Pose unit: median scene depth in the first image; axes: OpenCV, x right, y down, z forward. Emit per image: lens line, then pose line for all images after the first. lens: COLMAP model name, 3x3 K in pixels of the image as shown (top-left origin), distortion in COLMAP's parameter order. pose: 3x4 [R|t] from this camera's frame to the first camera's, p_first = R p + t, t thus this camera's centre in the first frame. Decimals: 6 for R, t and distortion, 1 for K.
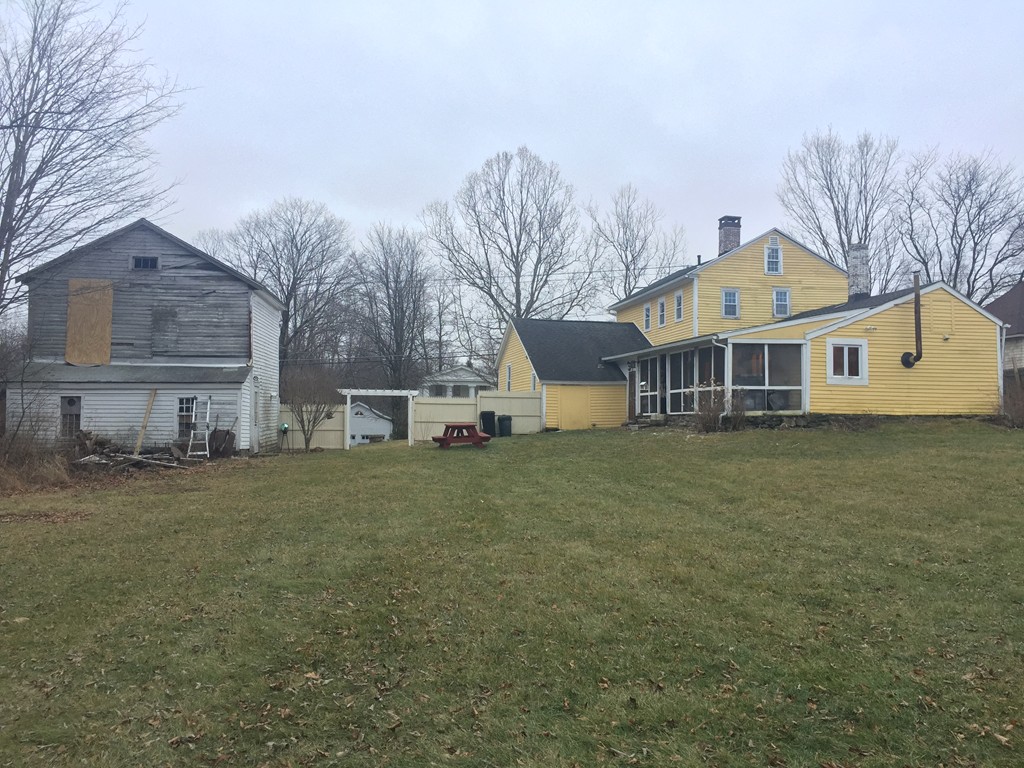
lens RADIAL K [[869.6, 0, 512.0], [0, 869.6, 384.0], [0, 0, 1]] dist [0.041279, -0.017154]
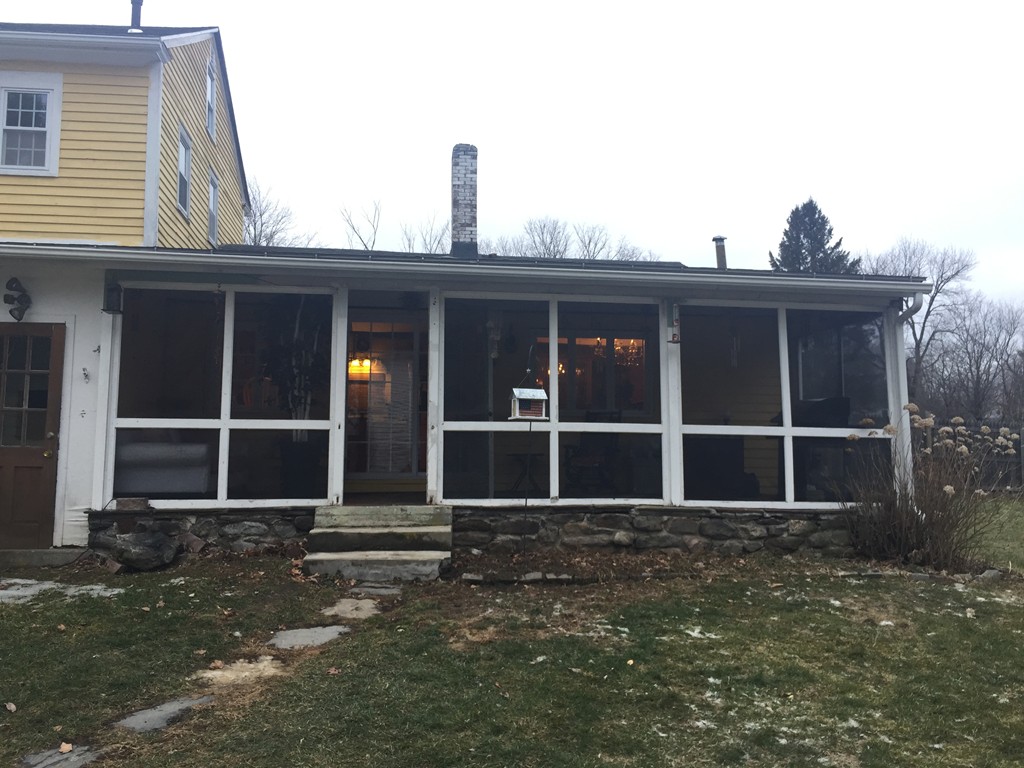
lens RADIAL K [[869.6, 0, 512.0], [0, 869.6, 384.0], [0, 0, 1]] dist [0.041279, -0.017154]
pose [[0.076691, 0.077136, 0.994067, -0.092870], [-0.049705, 0.996059, -0.073456, 0.013522], [-0.995815, -0.043777, 0.080222, 0.854234]]
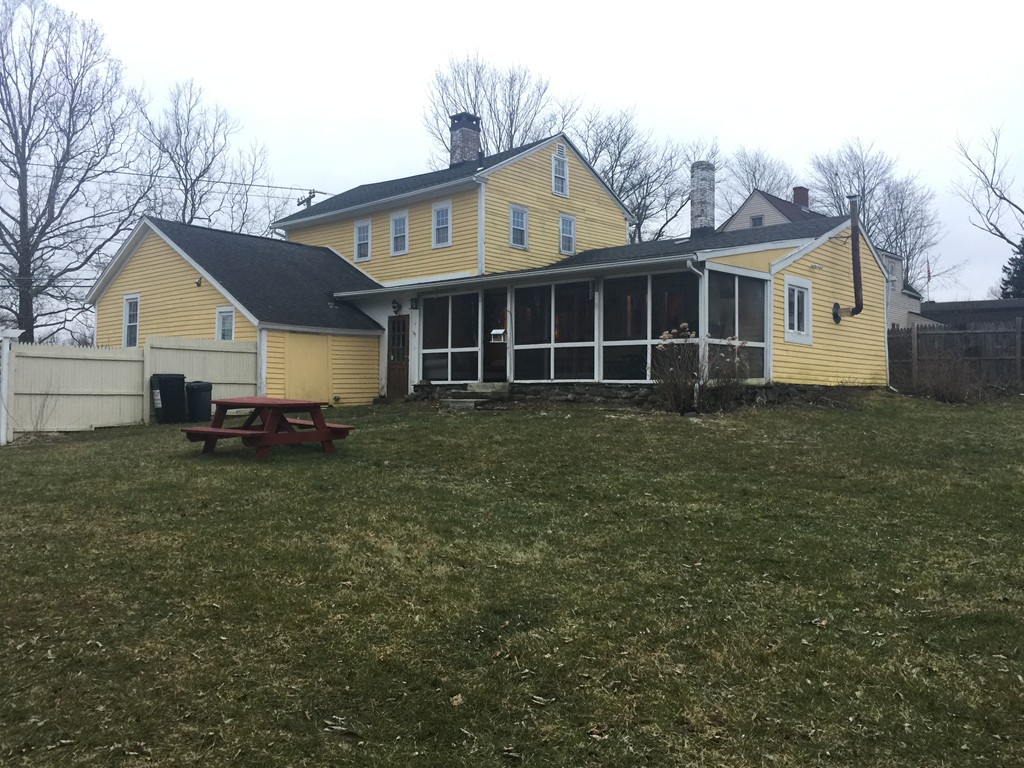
lens RADIAL K [[869.6, 0, 512.0], [0, 869.6, 384.0], [0, 0, 1]] dist [0.041279, -0.017154]
pose [[0.813632, 0.007607, 0.581331, -0.169070], [-0.027716, 0.999285, 0.025715, 0.017378], [-0.580720, -0.037035, 0.813261, 0.432971]]
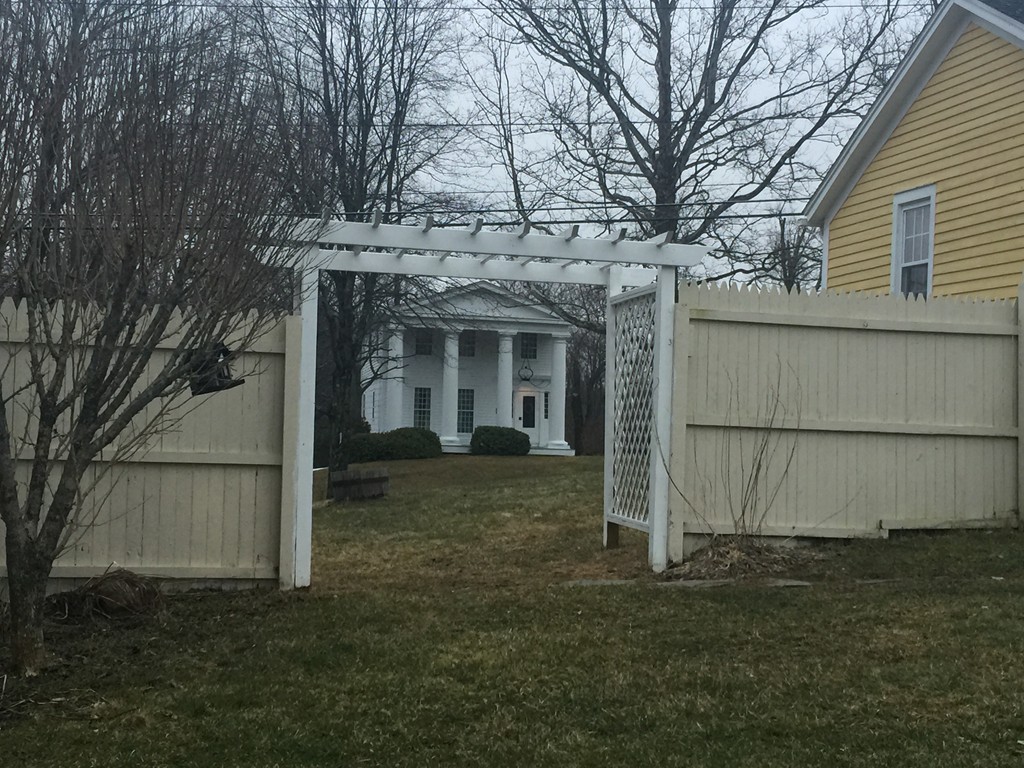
lens RADIAL K [[869.6, 0, 512.0], [0, 869.6, 384.0], [0, 0, 1]] dist [0.041279, -0.017154]
pose [[0.999794, 0.019206, -0.006592, -0.111828], [-0.019284, 0.999741, -0.012056, 0.062202], [0.006359, 0.012180, 0.999906, 1.292313]]
